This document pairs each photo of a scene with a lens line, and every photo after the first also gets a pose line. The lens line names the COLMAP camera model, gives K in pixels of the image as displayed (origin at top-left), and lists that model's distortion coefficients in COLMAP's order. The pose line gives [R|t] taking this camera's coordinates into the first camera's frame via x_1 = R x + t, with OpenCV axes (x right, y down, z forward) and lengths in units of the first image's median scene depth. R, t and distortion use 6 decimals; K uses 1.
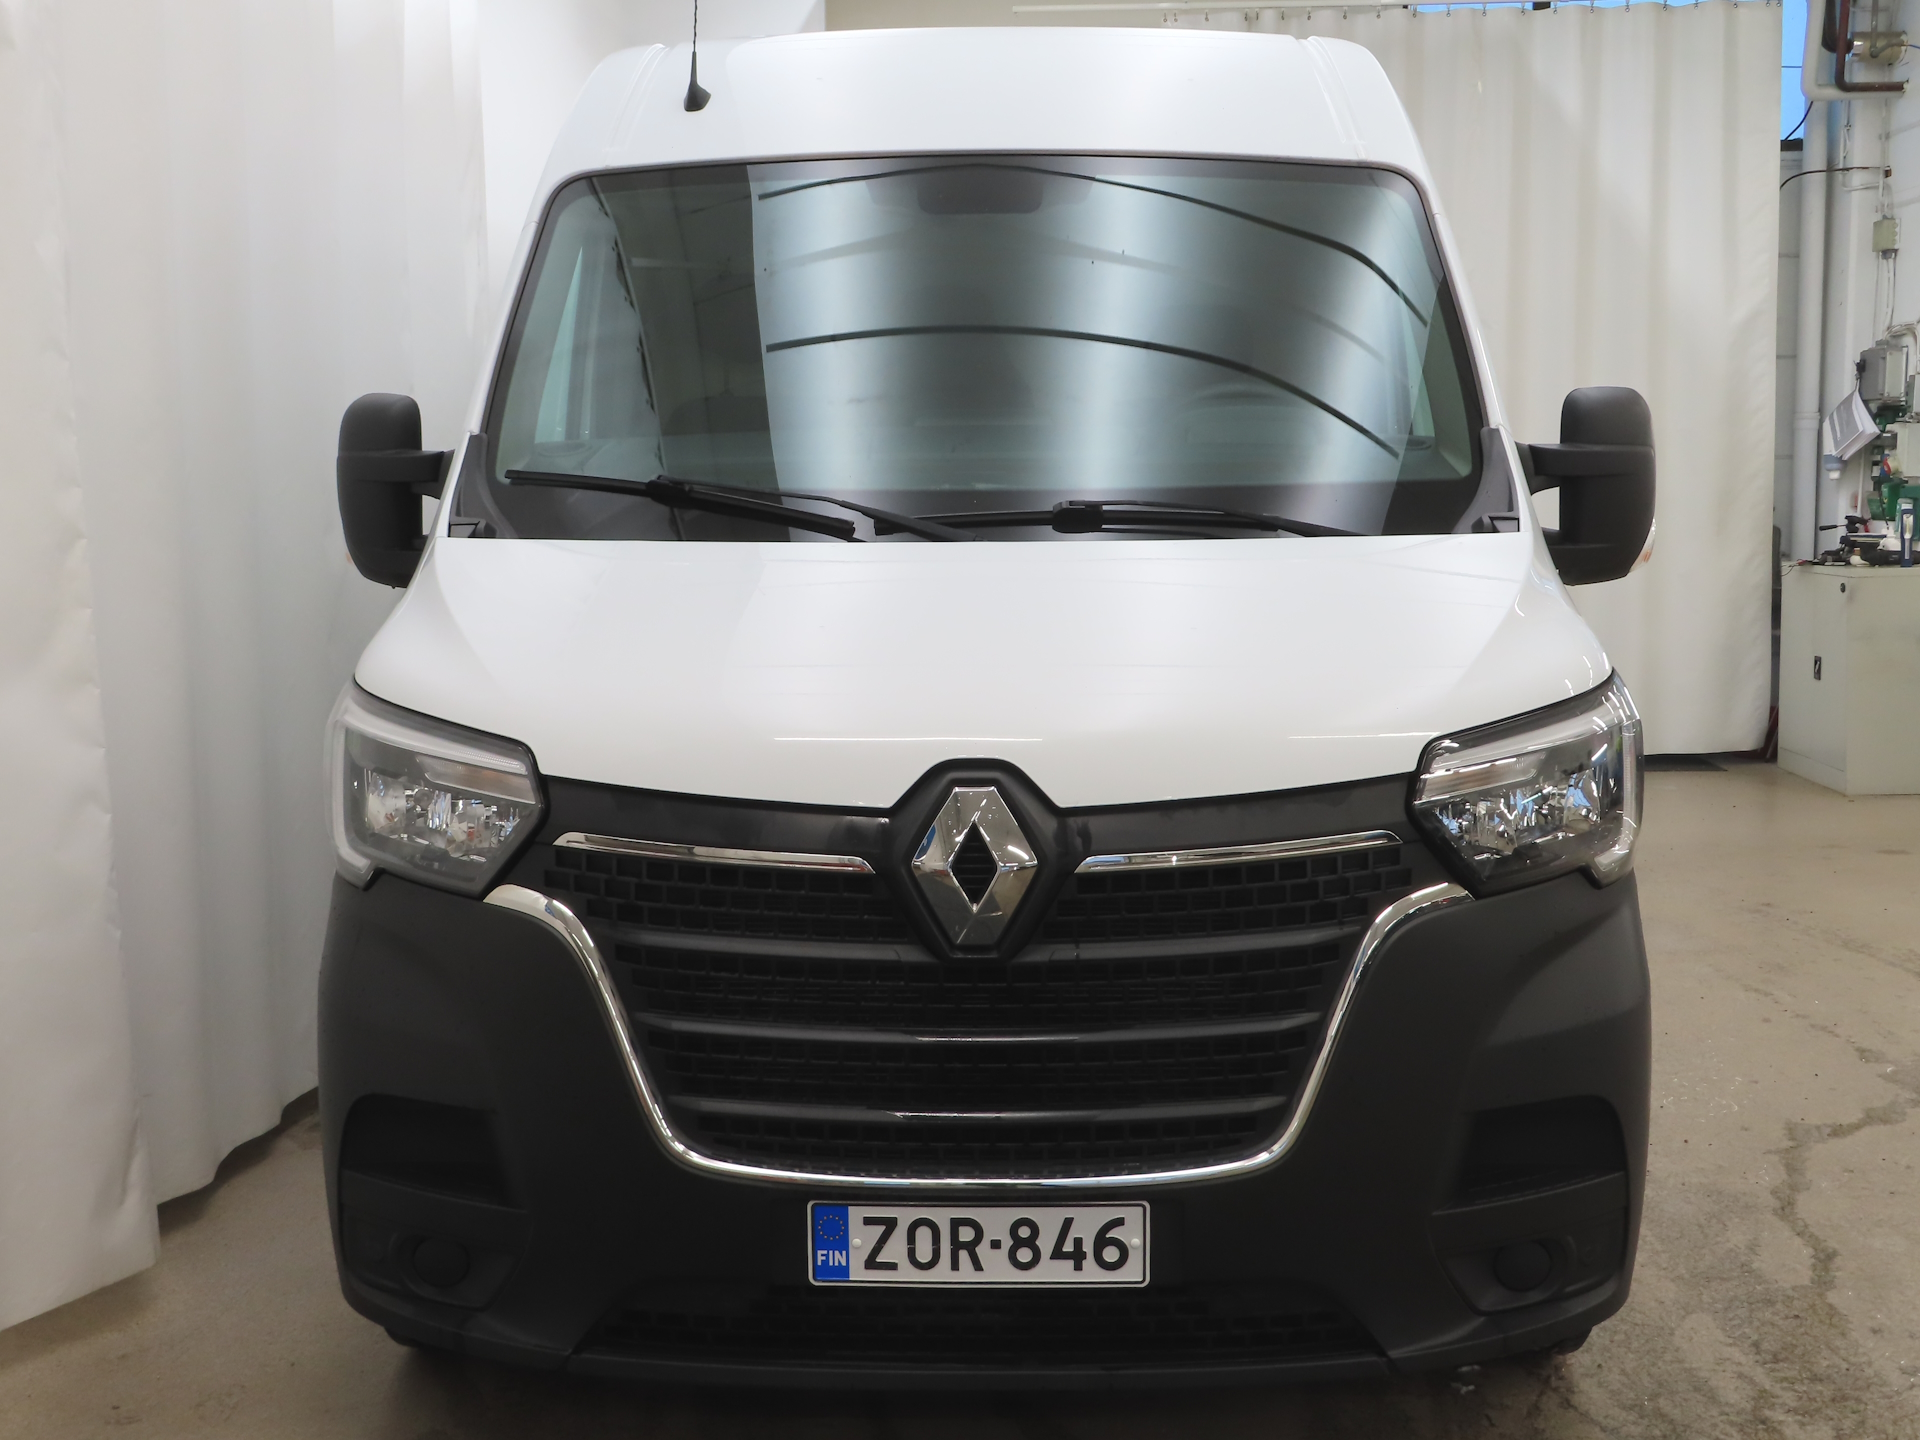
lens RADIAL K [[1976.3, 0, 960.0], [0, 1976.3, 720.0], [0, 0, 1]] dist [0.000118, -0.004980]
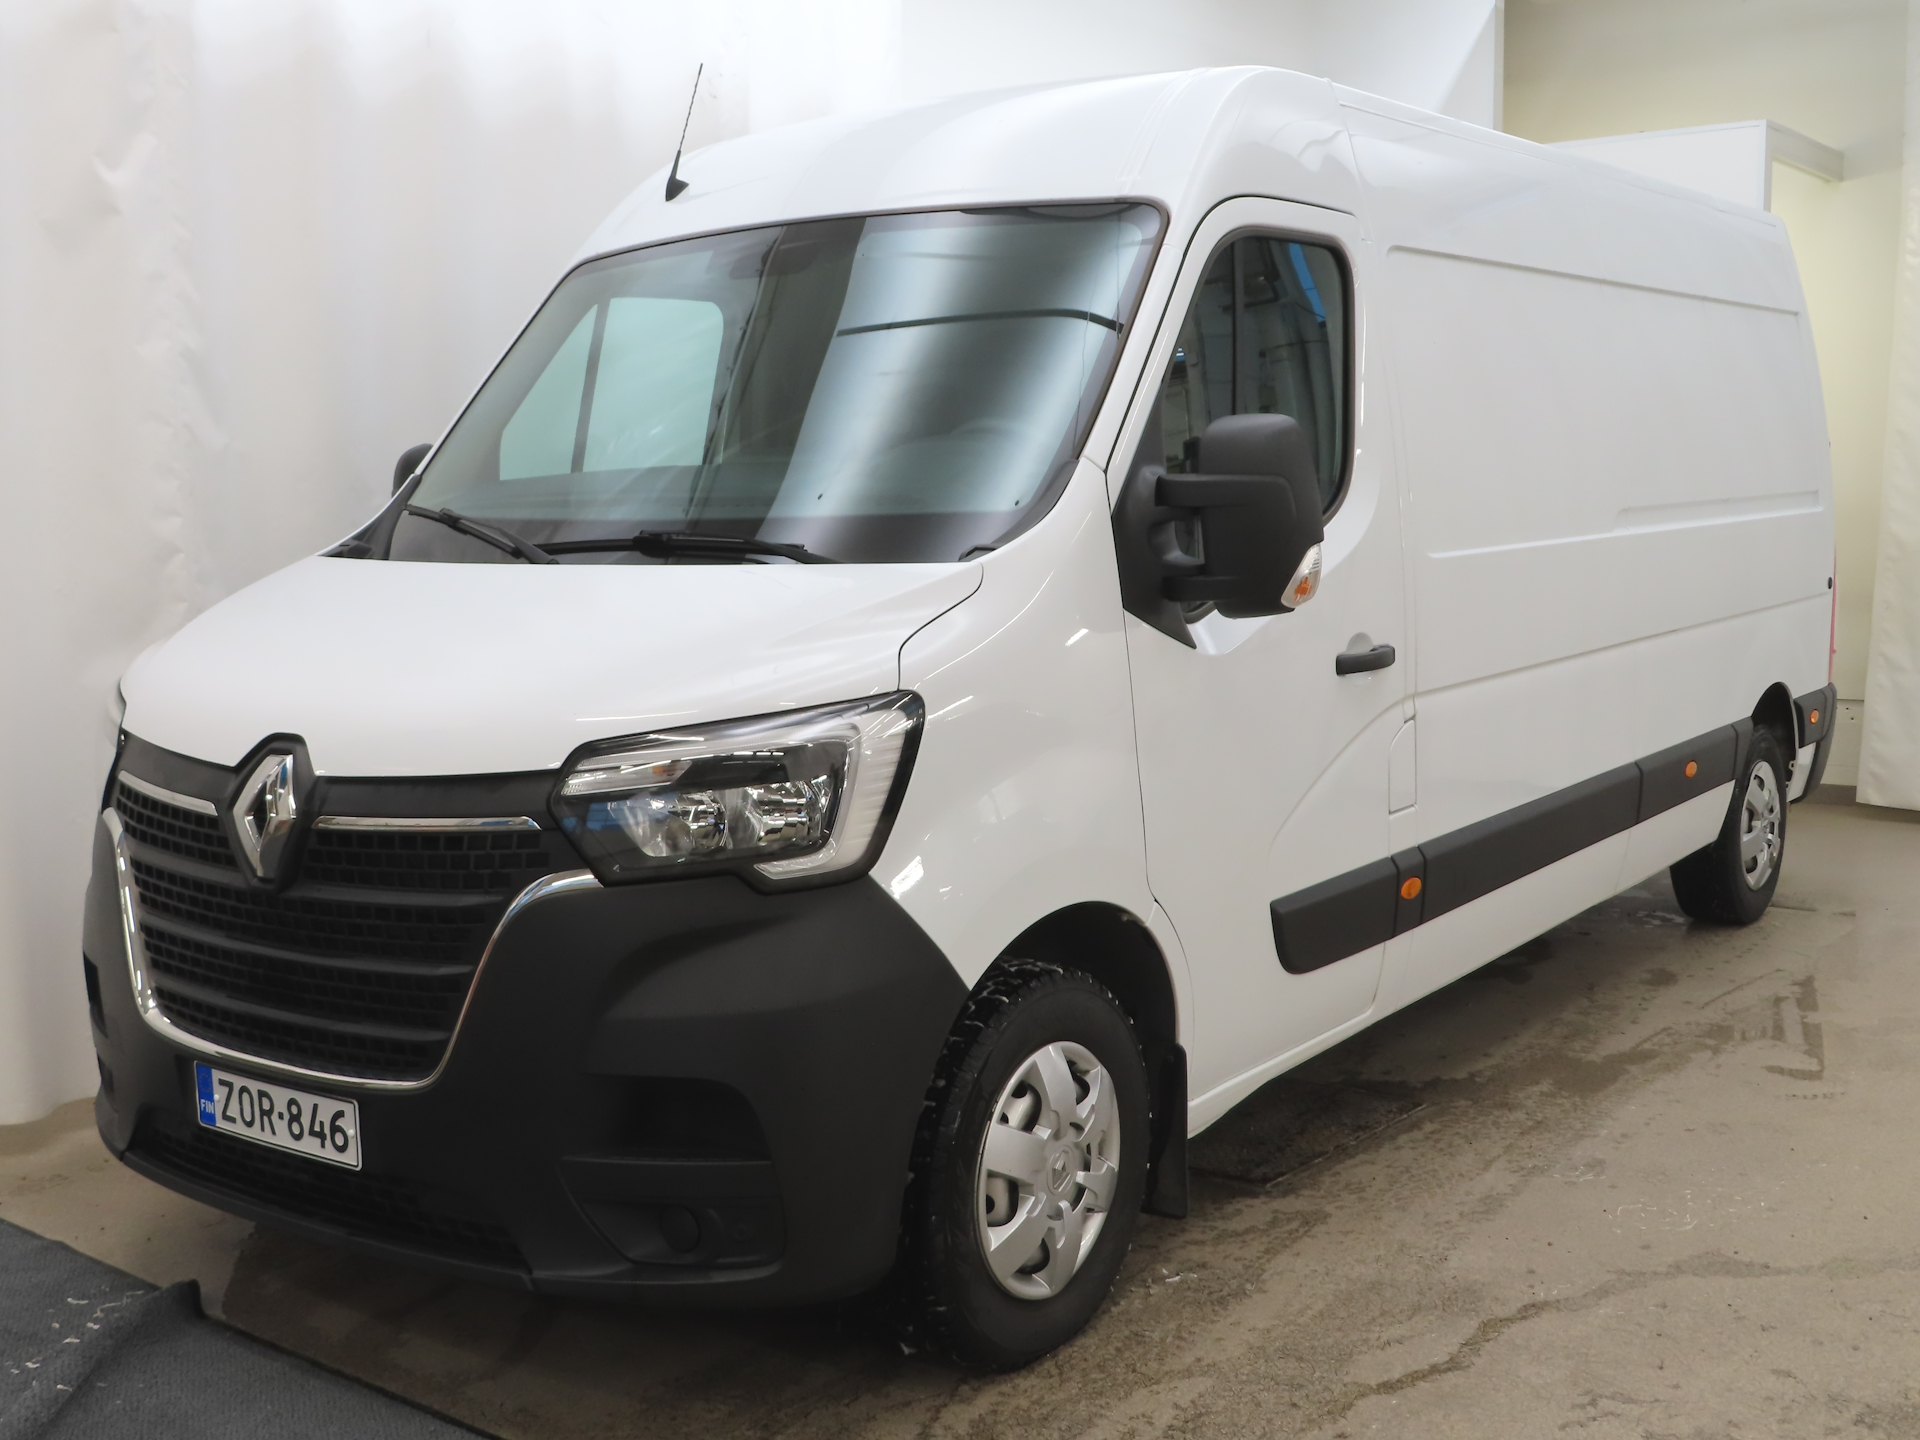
lens RADIAL K [[1976.3, 0, 960.0], [0, 1976.3, 720.0], [0, 0, 1]] dist [0.000118, -0.004980]
pose [[0.836008, 0.057407, -0.545706, 1.060937], [-0.061337, 0.998056, 0.011027, -0.029908], [0.545278, 0.024253, 0.837904, 0.165649]]
